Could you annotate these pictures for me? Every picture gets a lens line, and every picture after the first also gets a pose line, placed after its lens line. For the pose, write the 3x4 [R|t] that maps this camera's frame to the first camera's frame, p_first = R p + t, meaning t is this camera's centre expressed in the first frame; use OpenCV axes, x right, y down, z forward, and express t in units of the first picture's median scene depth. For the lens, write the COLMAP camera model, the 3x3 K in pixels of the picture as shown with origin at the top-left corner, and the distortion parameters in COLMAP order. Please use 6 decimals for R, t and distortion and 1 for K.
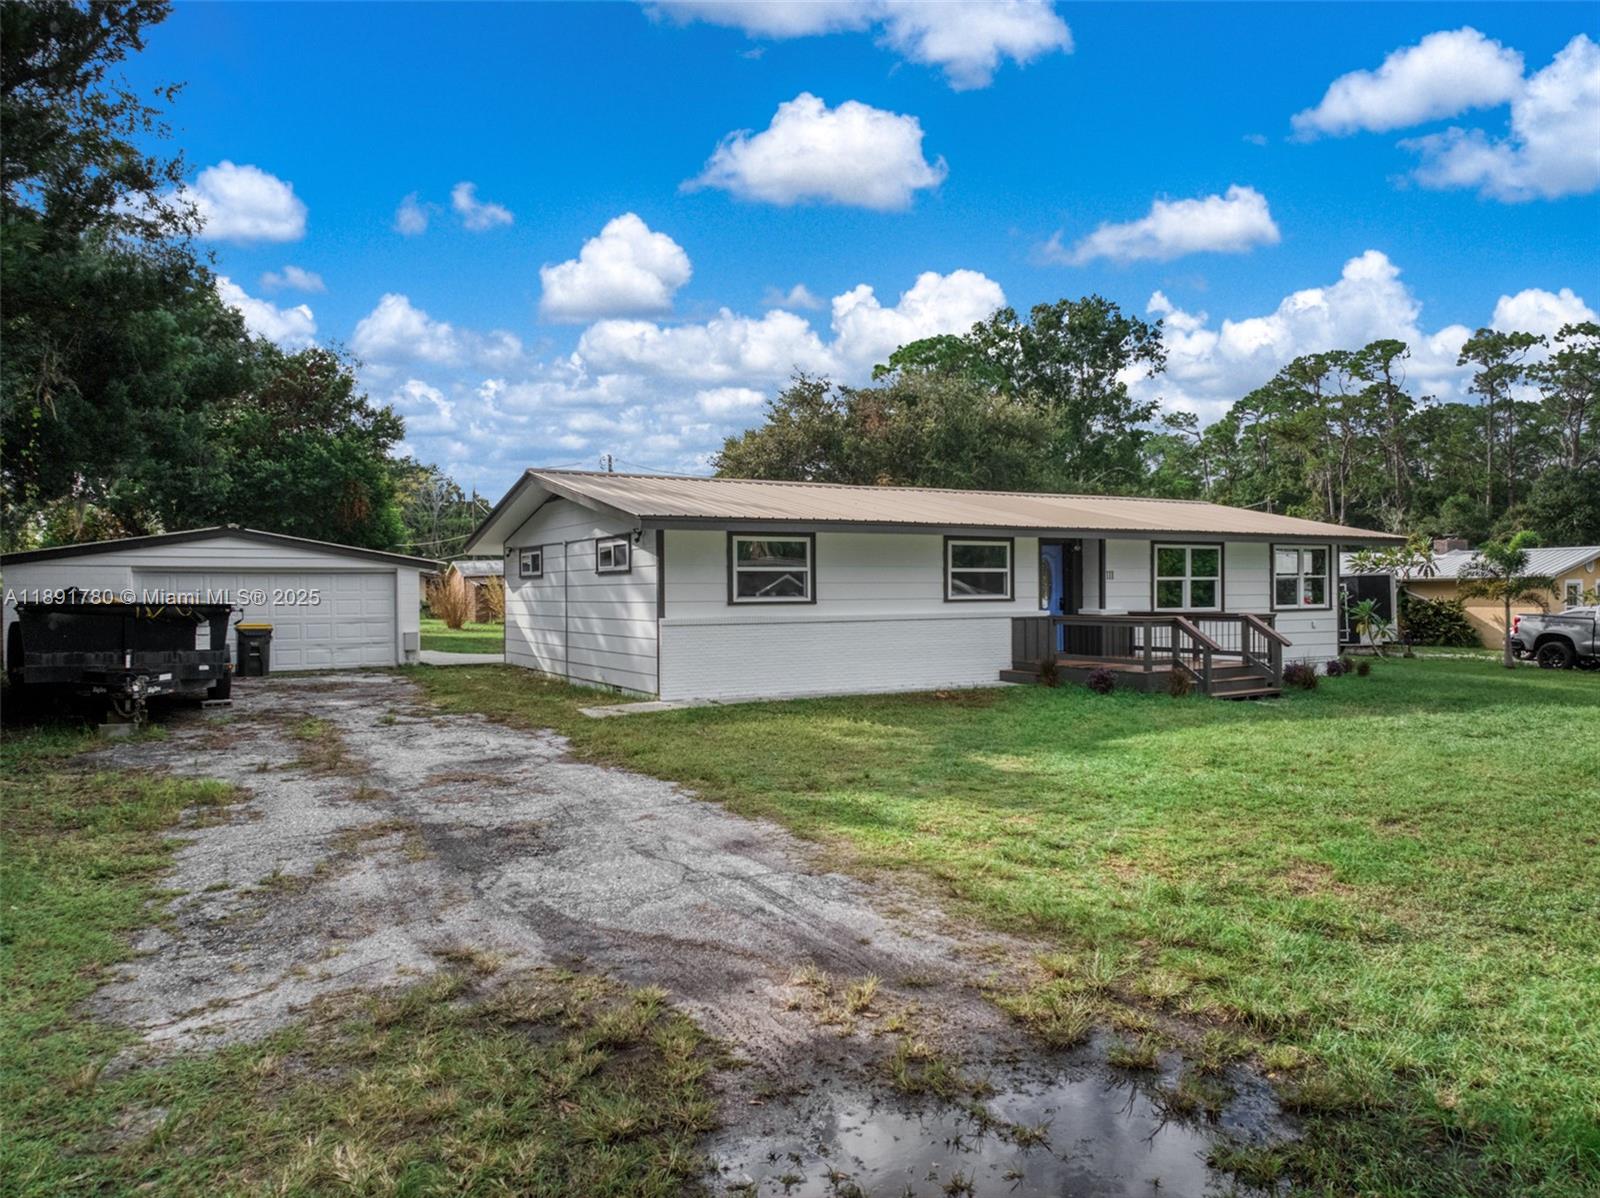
lens RADIAL K [[1082.7, 0, 795.7], [0, 1082.7, 590.2], [0, 0, 1]] dist [0.031151, 0.001500]
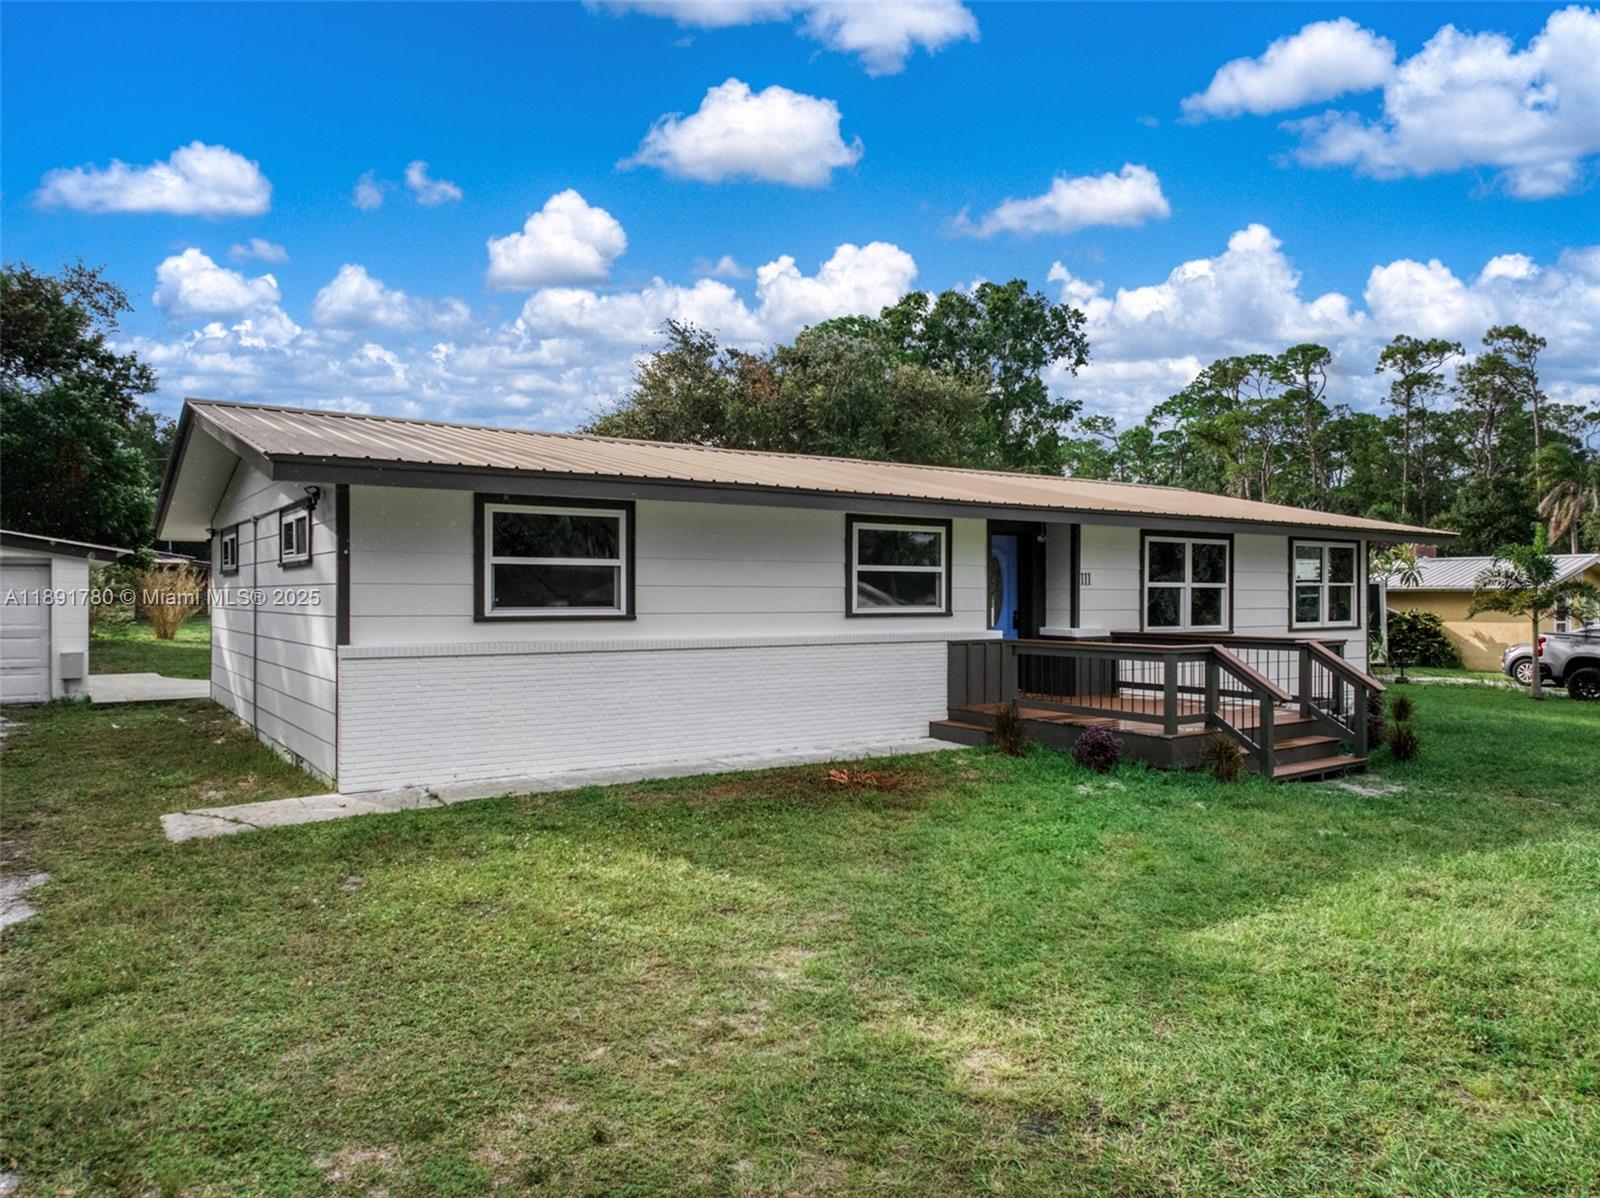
lens RADIAL K [[1082.7, 0, 790.9], [0, 1082.7, 604.6], [0, 0, 1]] dist [0.031151, 0.001500]
pose [[0.997046, 0.008113, 0.076374, 0.043897], [-0.008755, 0.999929, 0.008082, -0.001151], [-0.076303, -0.008727, 0.997047, 0.285518]]
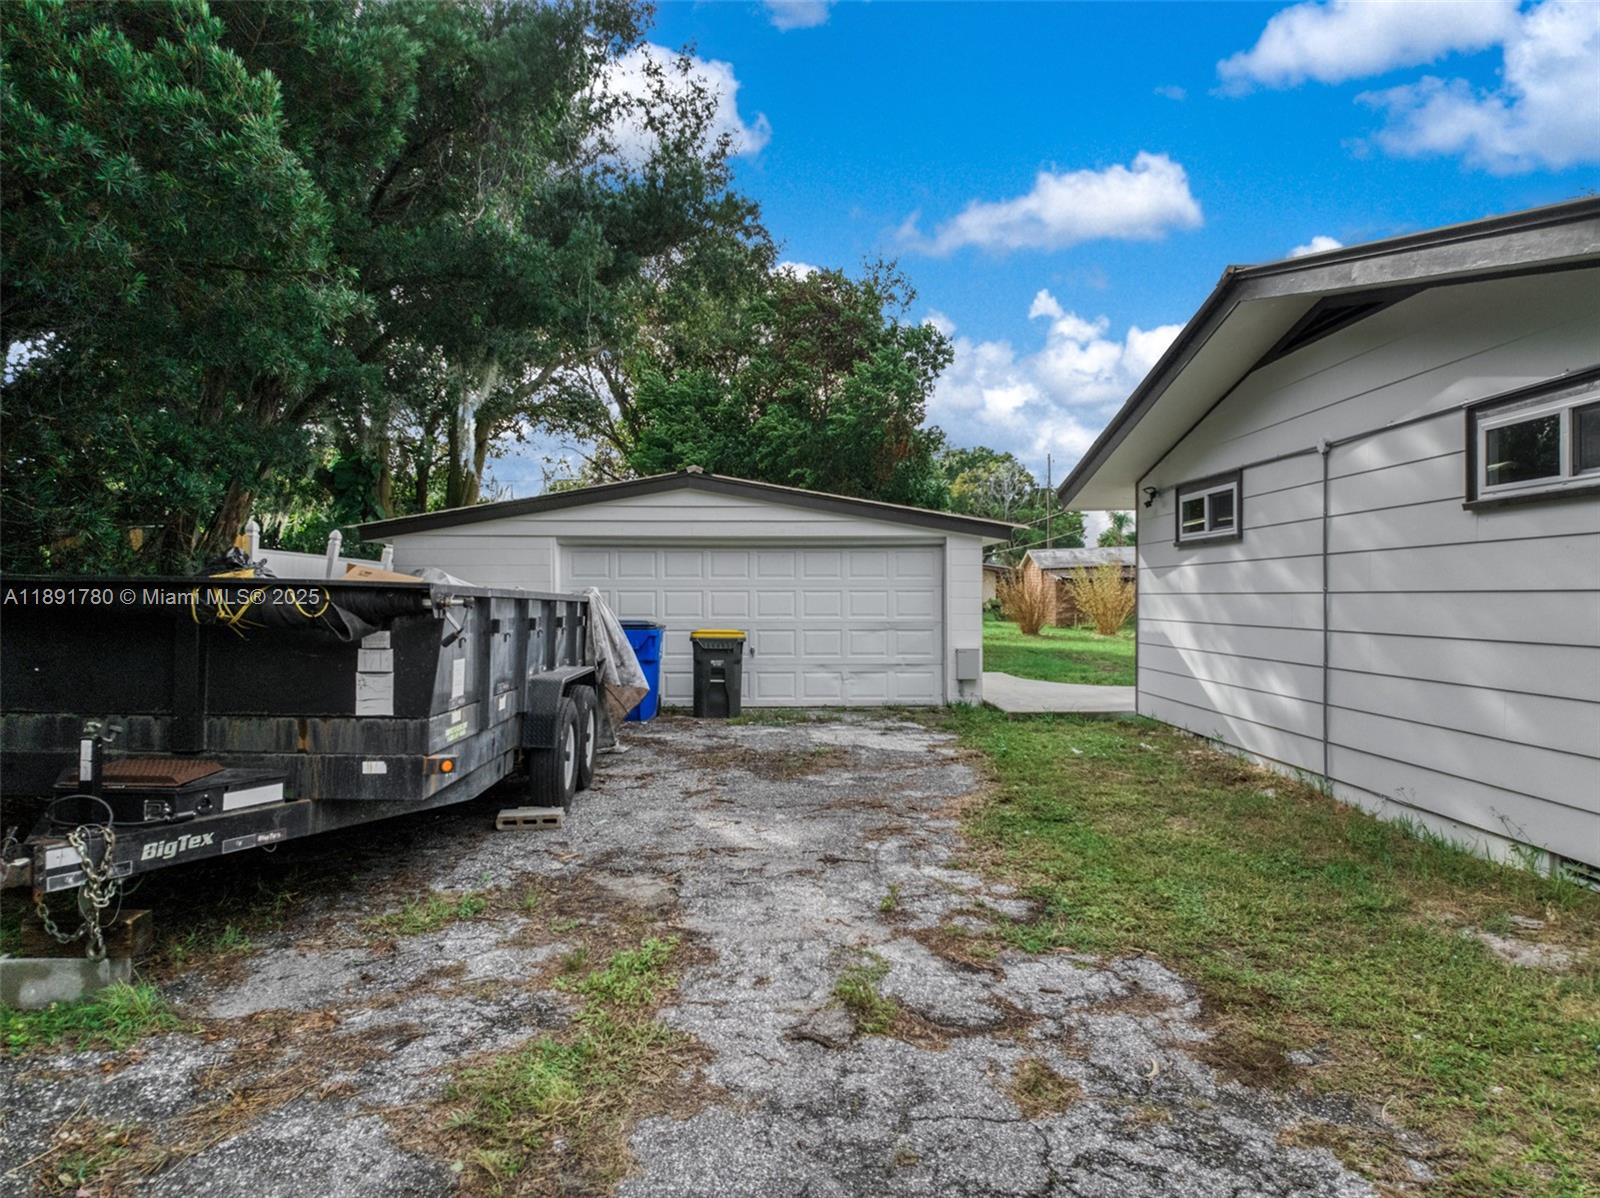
lens RADIAL K [[1082.7, 0, 803.9], [0, 1082.7, 591.7], [0, 0, 1]] dist [0.031151, 0.001500]
pose [[0.875513, 0.004497, -0.483173, -0.156381], [-0.004550, 0.999989, 0.001064, 0.008686], [0.483173, 0.001267, 0.875524, 0.466705]]
